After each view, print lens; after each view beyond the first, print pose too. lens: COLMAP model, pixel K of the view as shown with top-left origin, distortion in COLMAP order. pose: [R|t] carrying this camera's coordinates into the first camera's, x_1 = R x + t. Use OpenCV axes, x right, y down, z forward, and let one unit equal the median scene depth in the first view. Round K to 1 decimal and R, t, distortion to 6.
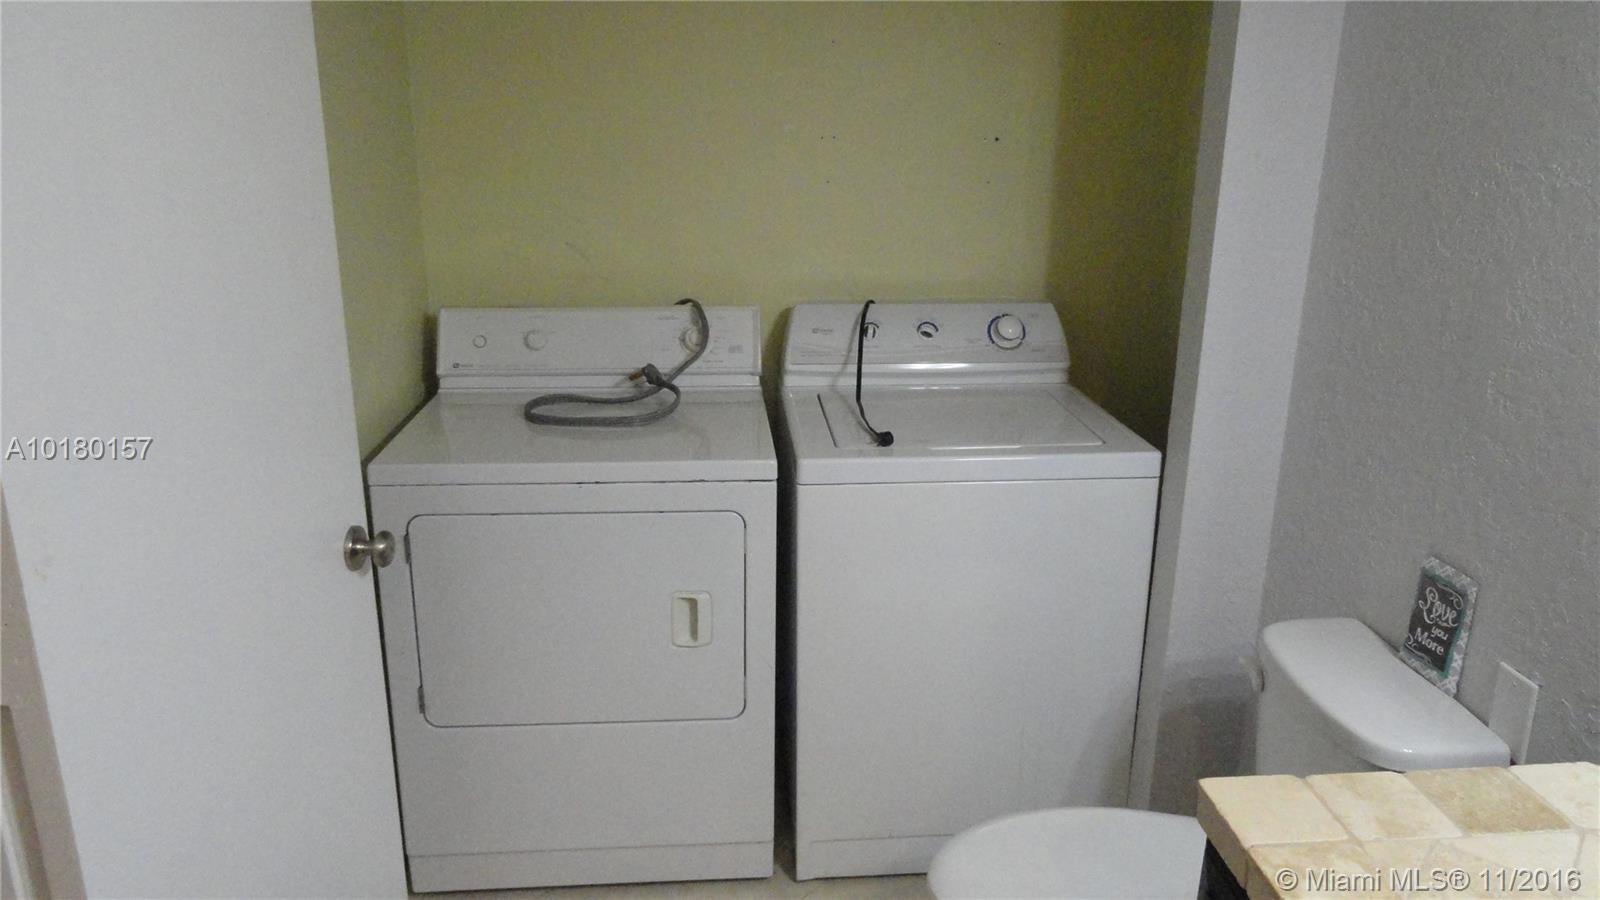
lens RADIAL K [[1132.0, 0, 800.0], [0, 1132.0, 450.0], [0, 0, 1]] dist [0.000536, 0.005526]
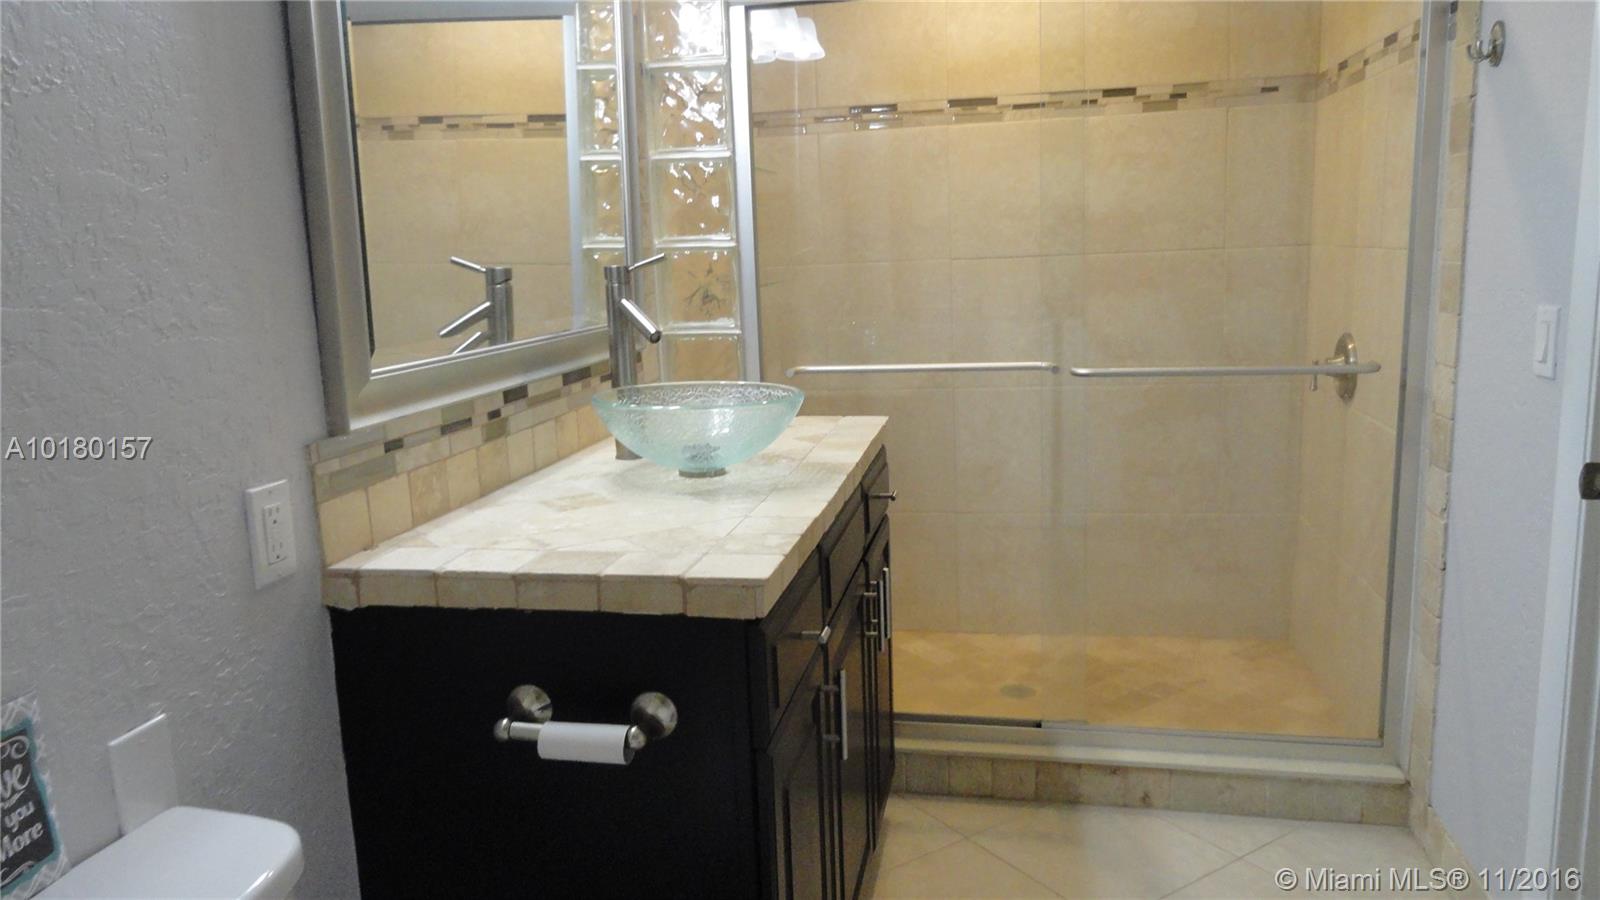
lens RADIAL K [[1132.0, 0, 800.0], [0, 1132.0, 450.0], [0, 0, 1]] dist [0.000536, 0.005526]
pose [[-0.964819, -0.022601, 0.261940, 0.004240], [0.099021, 0.891697, 0.441668, -0.245480], [-0.243554, 0.452068, -0.858089, 1.356354]]
